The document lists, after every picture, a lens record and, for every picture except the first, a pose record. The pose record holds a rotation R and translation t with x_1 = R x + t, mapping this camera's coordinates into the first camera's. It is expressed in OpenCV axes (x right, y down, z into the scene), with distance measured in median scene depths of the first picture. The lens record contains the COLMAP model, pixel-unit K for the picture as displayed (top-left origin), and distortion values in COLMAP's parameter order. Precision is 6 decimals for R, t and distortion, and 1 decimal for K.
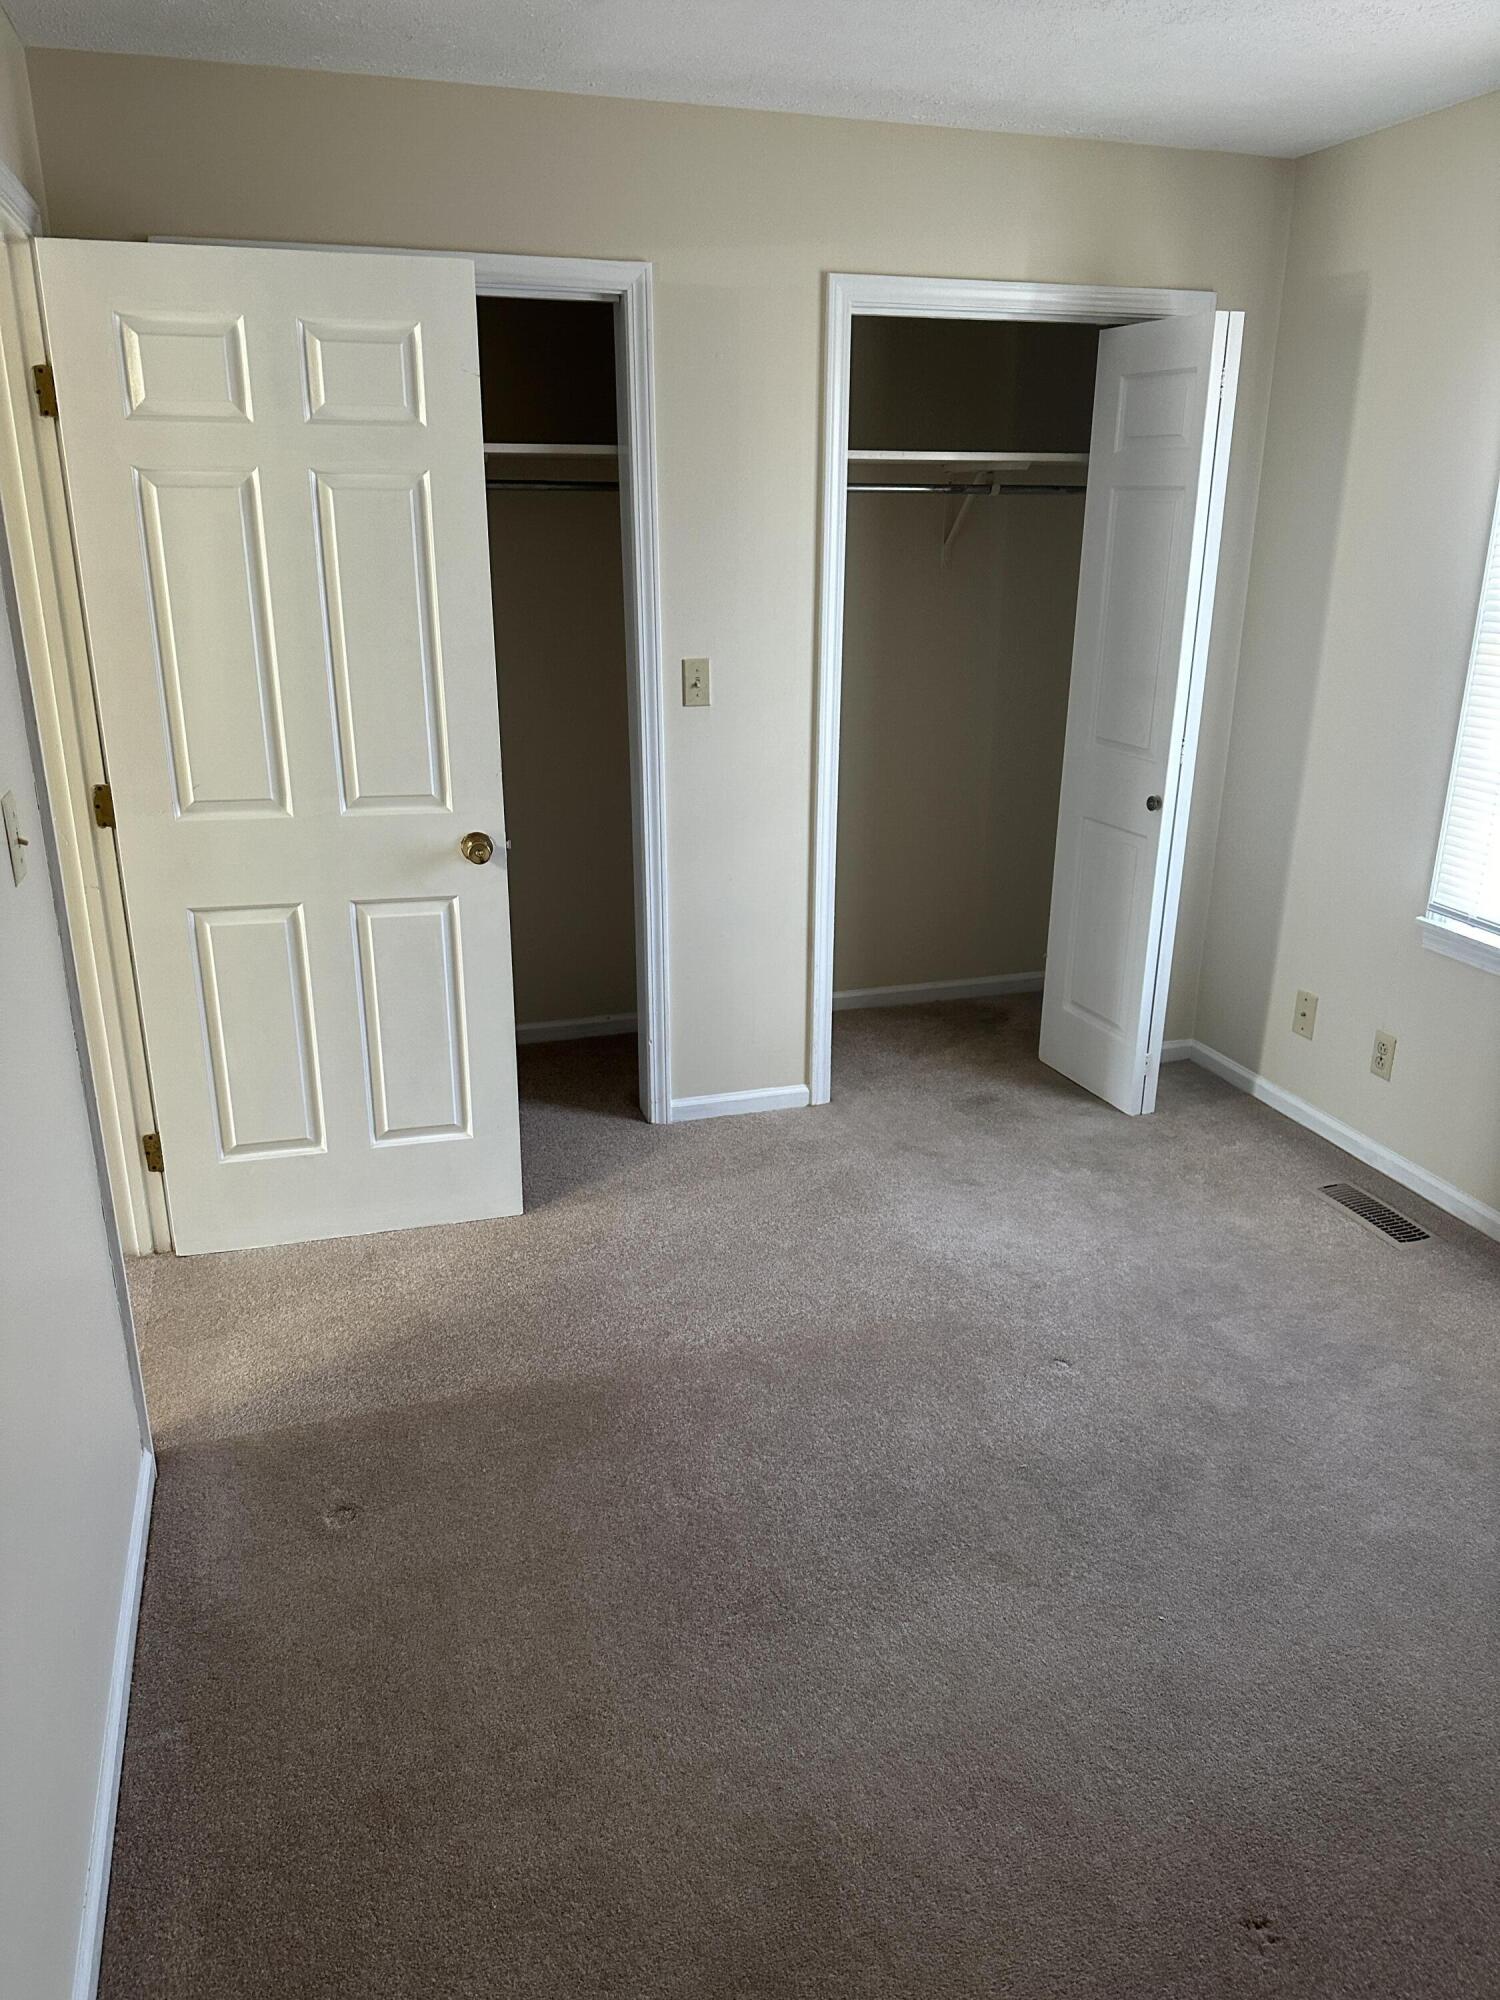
lens RADIAL K [[1455.0, 0, 766.4], [0, 1455.0, 1000.4], [0, 0, 1]] dist [0.063473, -0.076396]
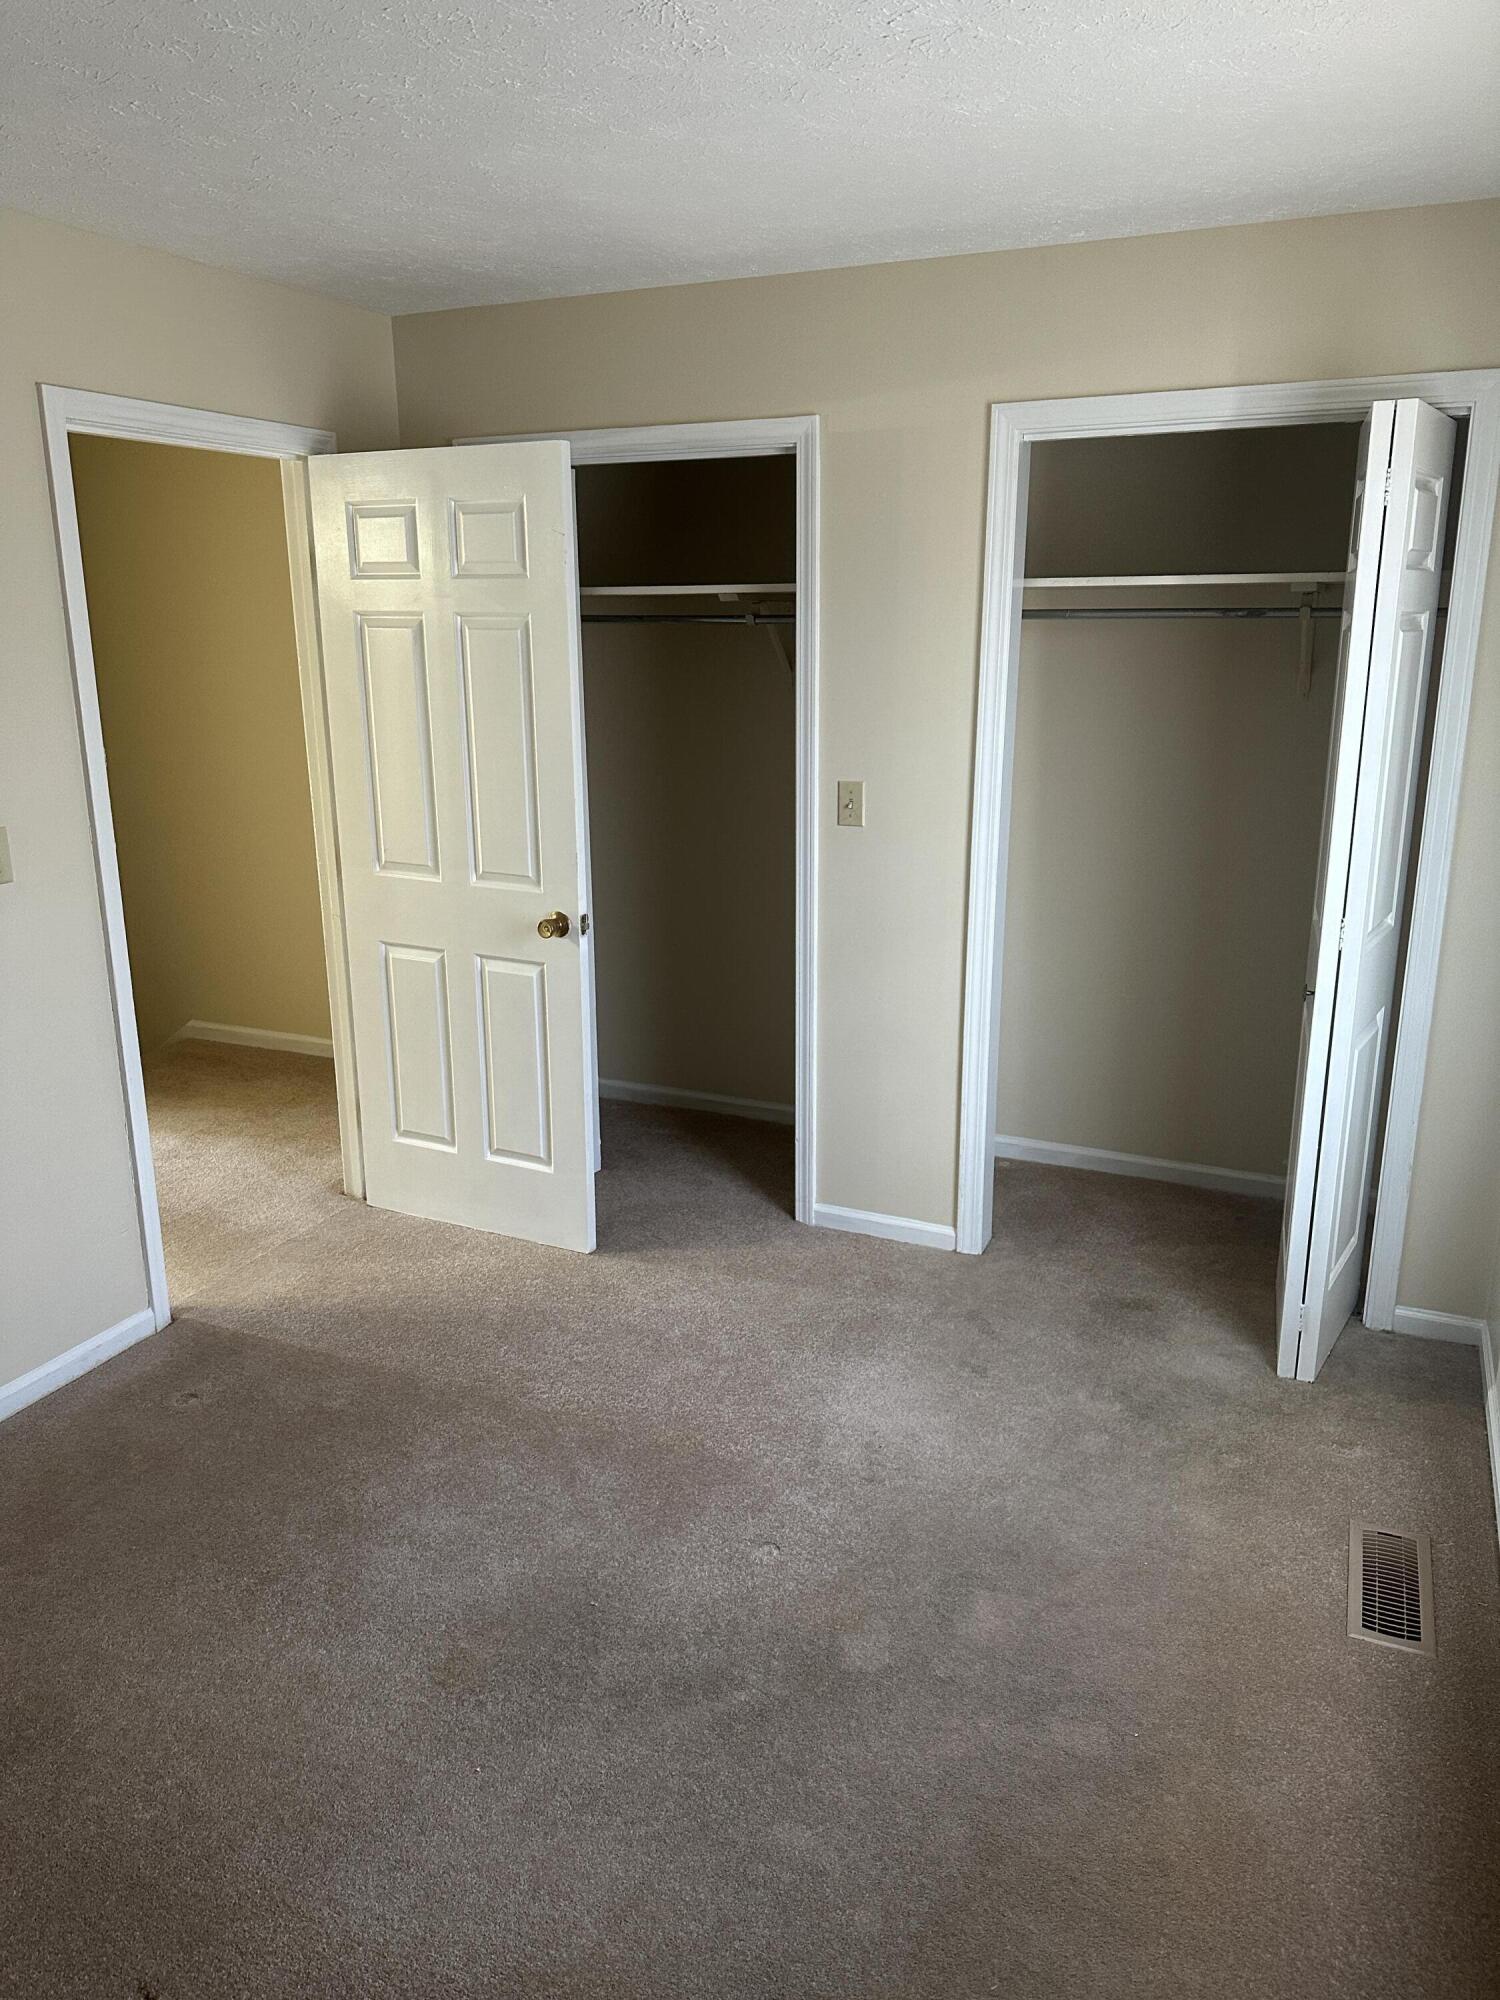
lens RADIAL K [[1463.5, 0, 750.0], [0, 1463.5, 1000.0], [0, 0, 1]] dist [0.050041, -0.047751]
pose [[0.731040, 0.165929, -0.661852, 0.658103], [-0.211049, 0.977403, 0.011928, -0.087198], [0.648875, 0.130963, 0.749540, 0.217563]]
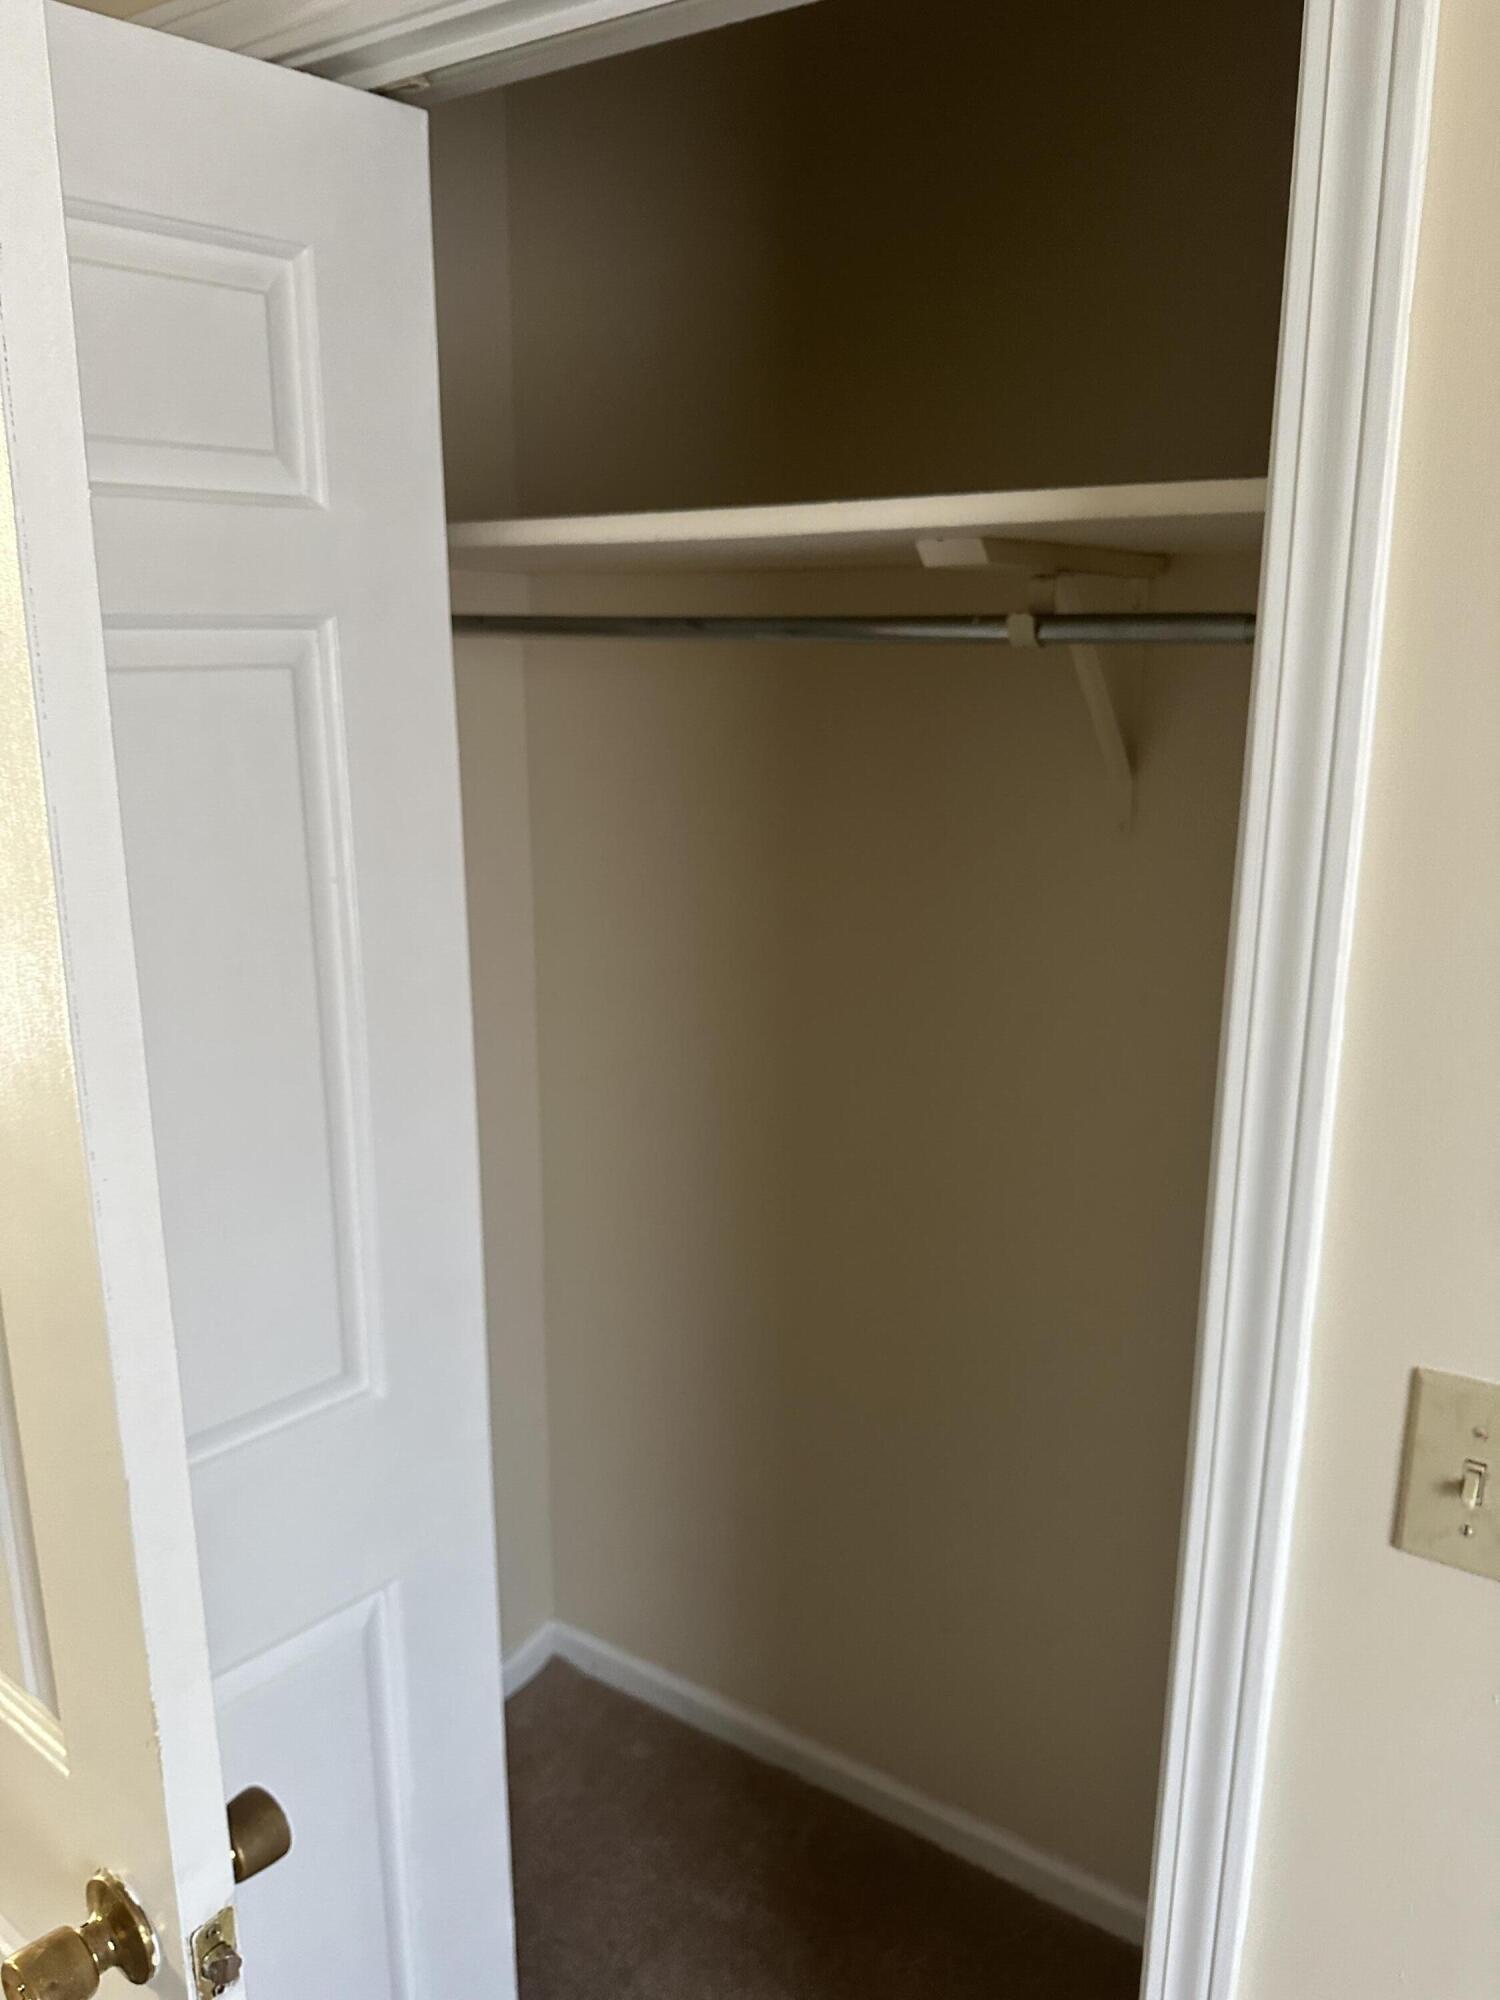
lens RADIAL K [[1463.5, 0, 750.0], [0, 1463.5, 1000.0], [0, 0, 1]] dist [0.050041, -0.047751]
pose [[0.604397, 0.196756, -0.772005, 0.053469], [-0.254508, 0.965931, 0.046928, -0.294575], [0.754937, 0.168118, 0.633882, 0.823921]]
